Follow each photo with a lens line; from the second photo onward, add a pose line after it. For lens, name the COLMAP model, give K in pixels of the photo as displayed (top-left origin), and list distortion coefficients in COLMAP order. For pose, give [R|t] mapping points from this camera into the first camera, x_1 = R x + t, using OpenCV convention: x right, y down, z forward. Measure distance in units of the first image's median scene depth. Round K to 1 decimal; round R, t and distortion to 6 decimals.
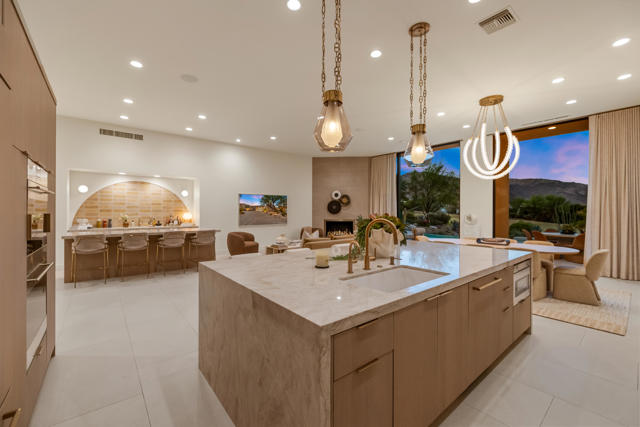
lens RADIAL K [[269.1, 0, 320.7], [0, 269.1, 212.1], [0, 0, 1]] dist [-0.001566, 0.000518]
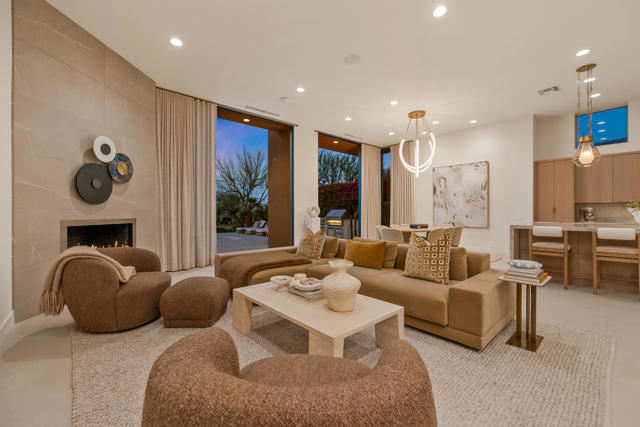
lens RADIAL K [[269.1, 0, 318.9], [0, 269.1, 213.6], [0, 0, 1]] dist [-0.001566, 0.000518]
pose [[-0.025928, -0.004314, 0.999654, -0.356301], [0.003180, 0.999985, 0.004398, 0.023325], [-0.999659, 0.003293, -0.025914, 0.869474]]
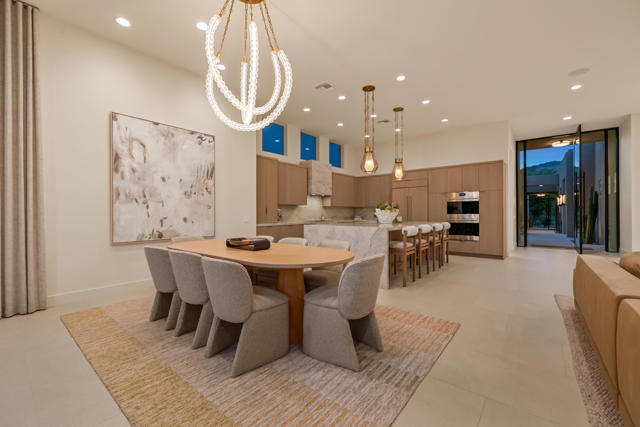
lens RADIAL K [[269.1, 0, 320.9], [0, 269.1, 210.4], [0, 0, 1]] dist [-0.001566, 0.000518]
pose [[-0.981715, -0.000292, -0.190359, 0.347160], [0.001515, 0.999955, -0.009347, 0.024671], [0.190353, -0.009465, -0.981670, 0.910316]]
